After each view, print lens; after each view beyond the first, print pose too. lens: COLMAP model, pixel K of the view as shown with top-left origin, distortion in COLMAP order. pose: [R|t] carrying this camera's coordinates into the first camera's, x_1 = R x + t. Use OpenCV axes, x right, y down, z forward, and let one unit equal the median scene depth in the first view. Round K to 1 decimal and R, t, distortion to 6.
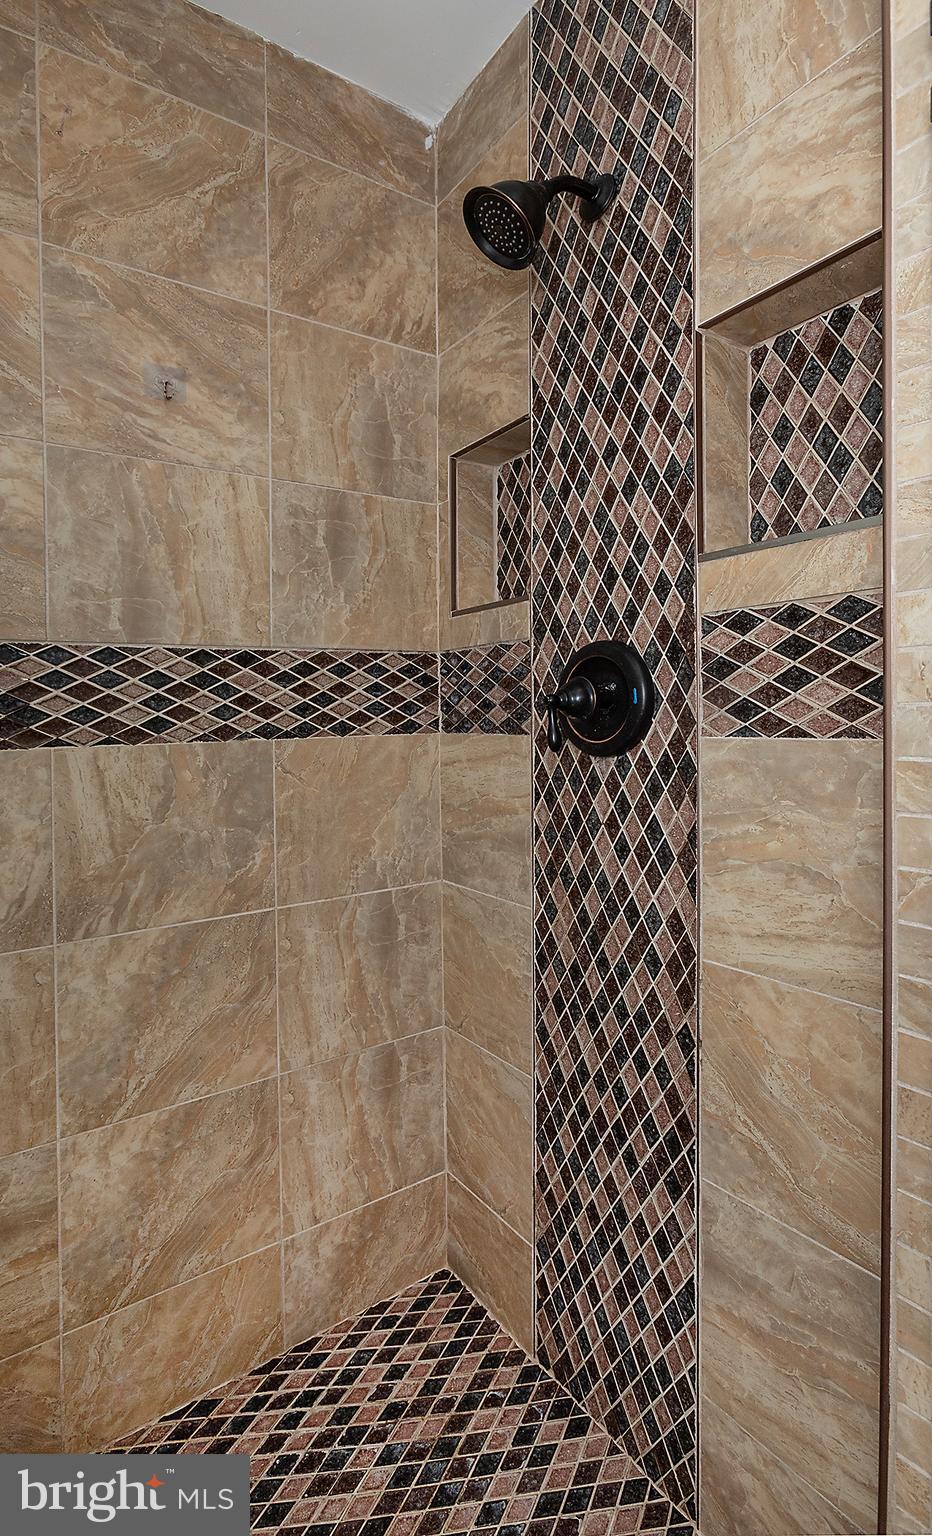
lens RADIAL K [[807.2, 0, 466.0], [0, 807.2, 768.0], [0, 0, 1]] dist [-0.002578, 0.000723]
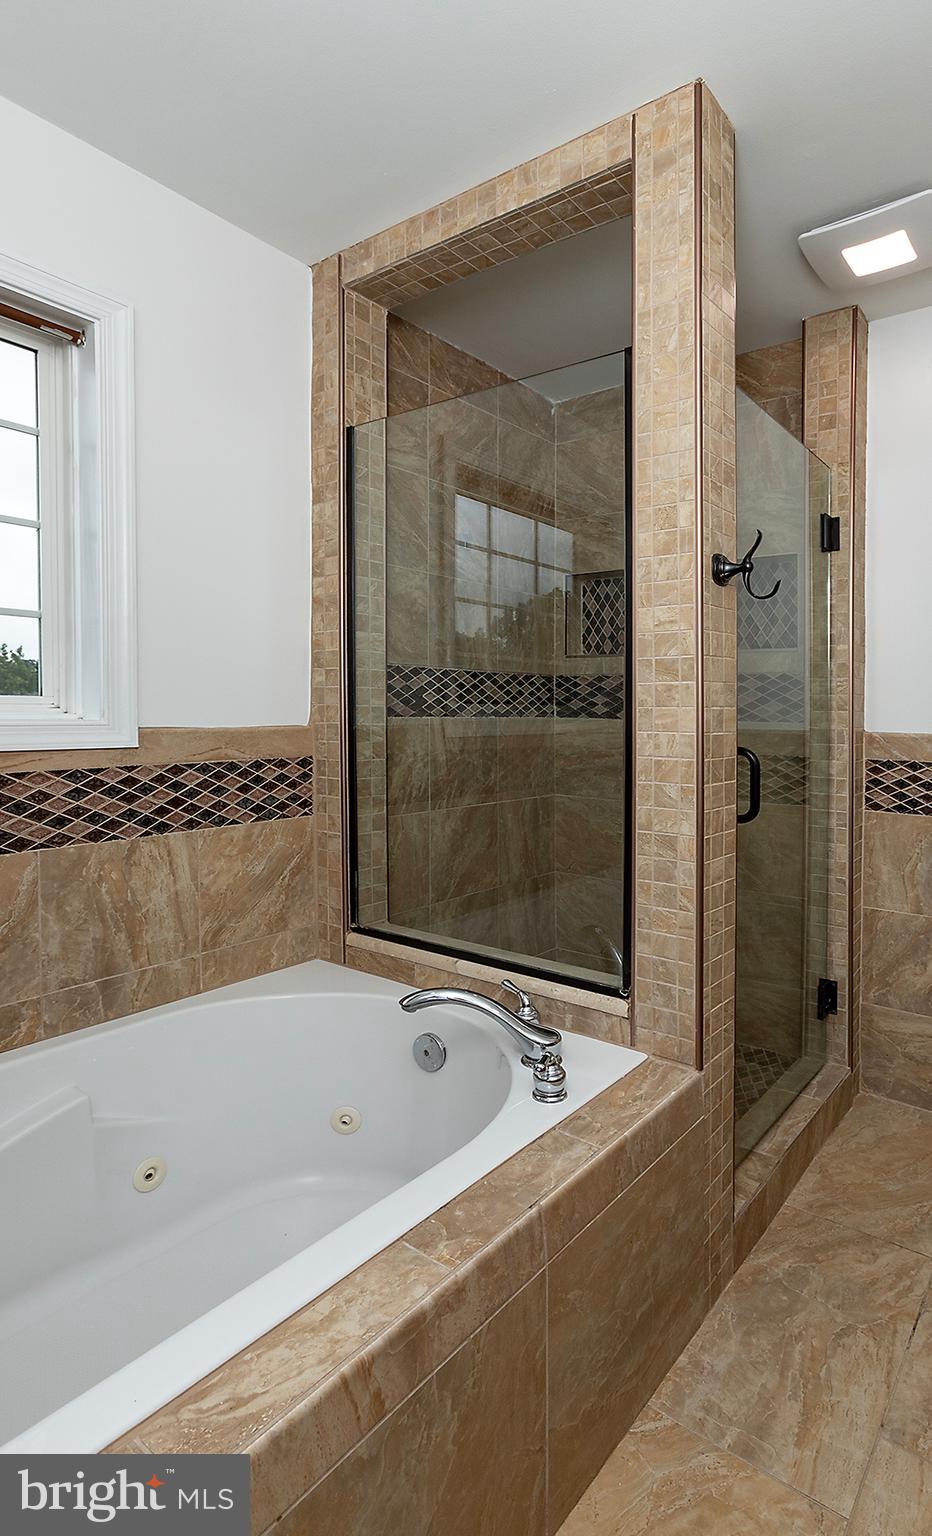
lens RADIAL K [[829.2, 0, 465.9], [0, 829.2, 732.7], [0, 0, 1]] dist [0.001355, 0.000020]
pose [[0.965404, 0.029807, 0.259048, -0.833725], [-0.019823, 0.998960, -0.041070, 0.086846], [-0.260003, 0.034514, 0.964991, -0.941316]]
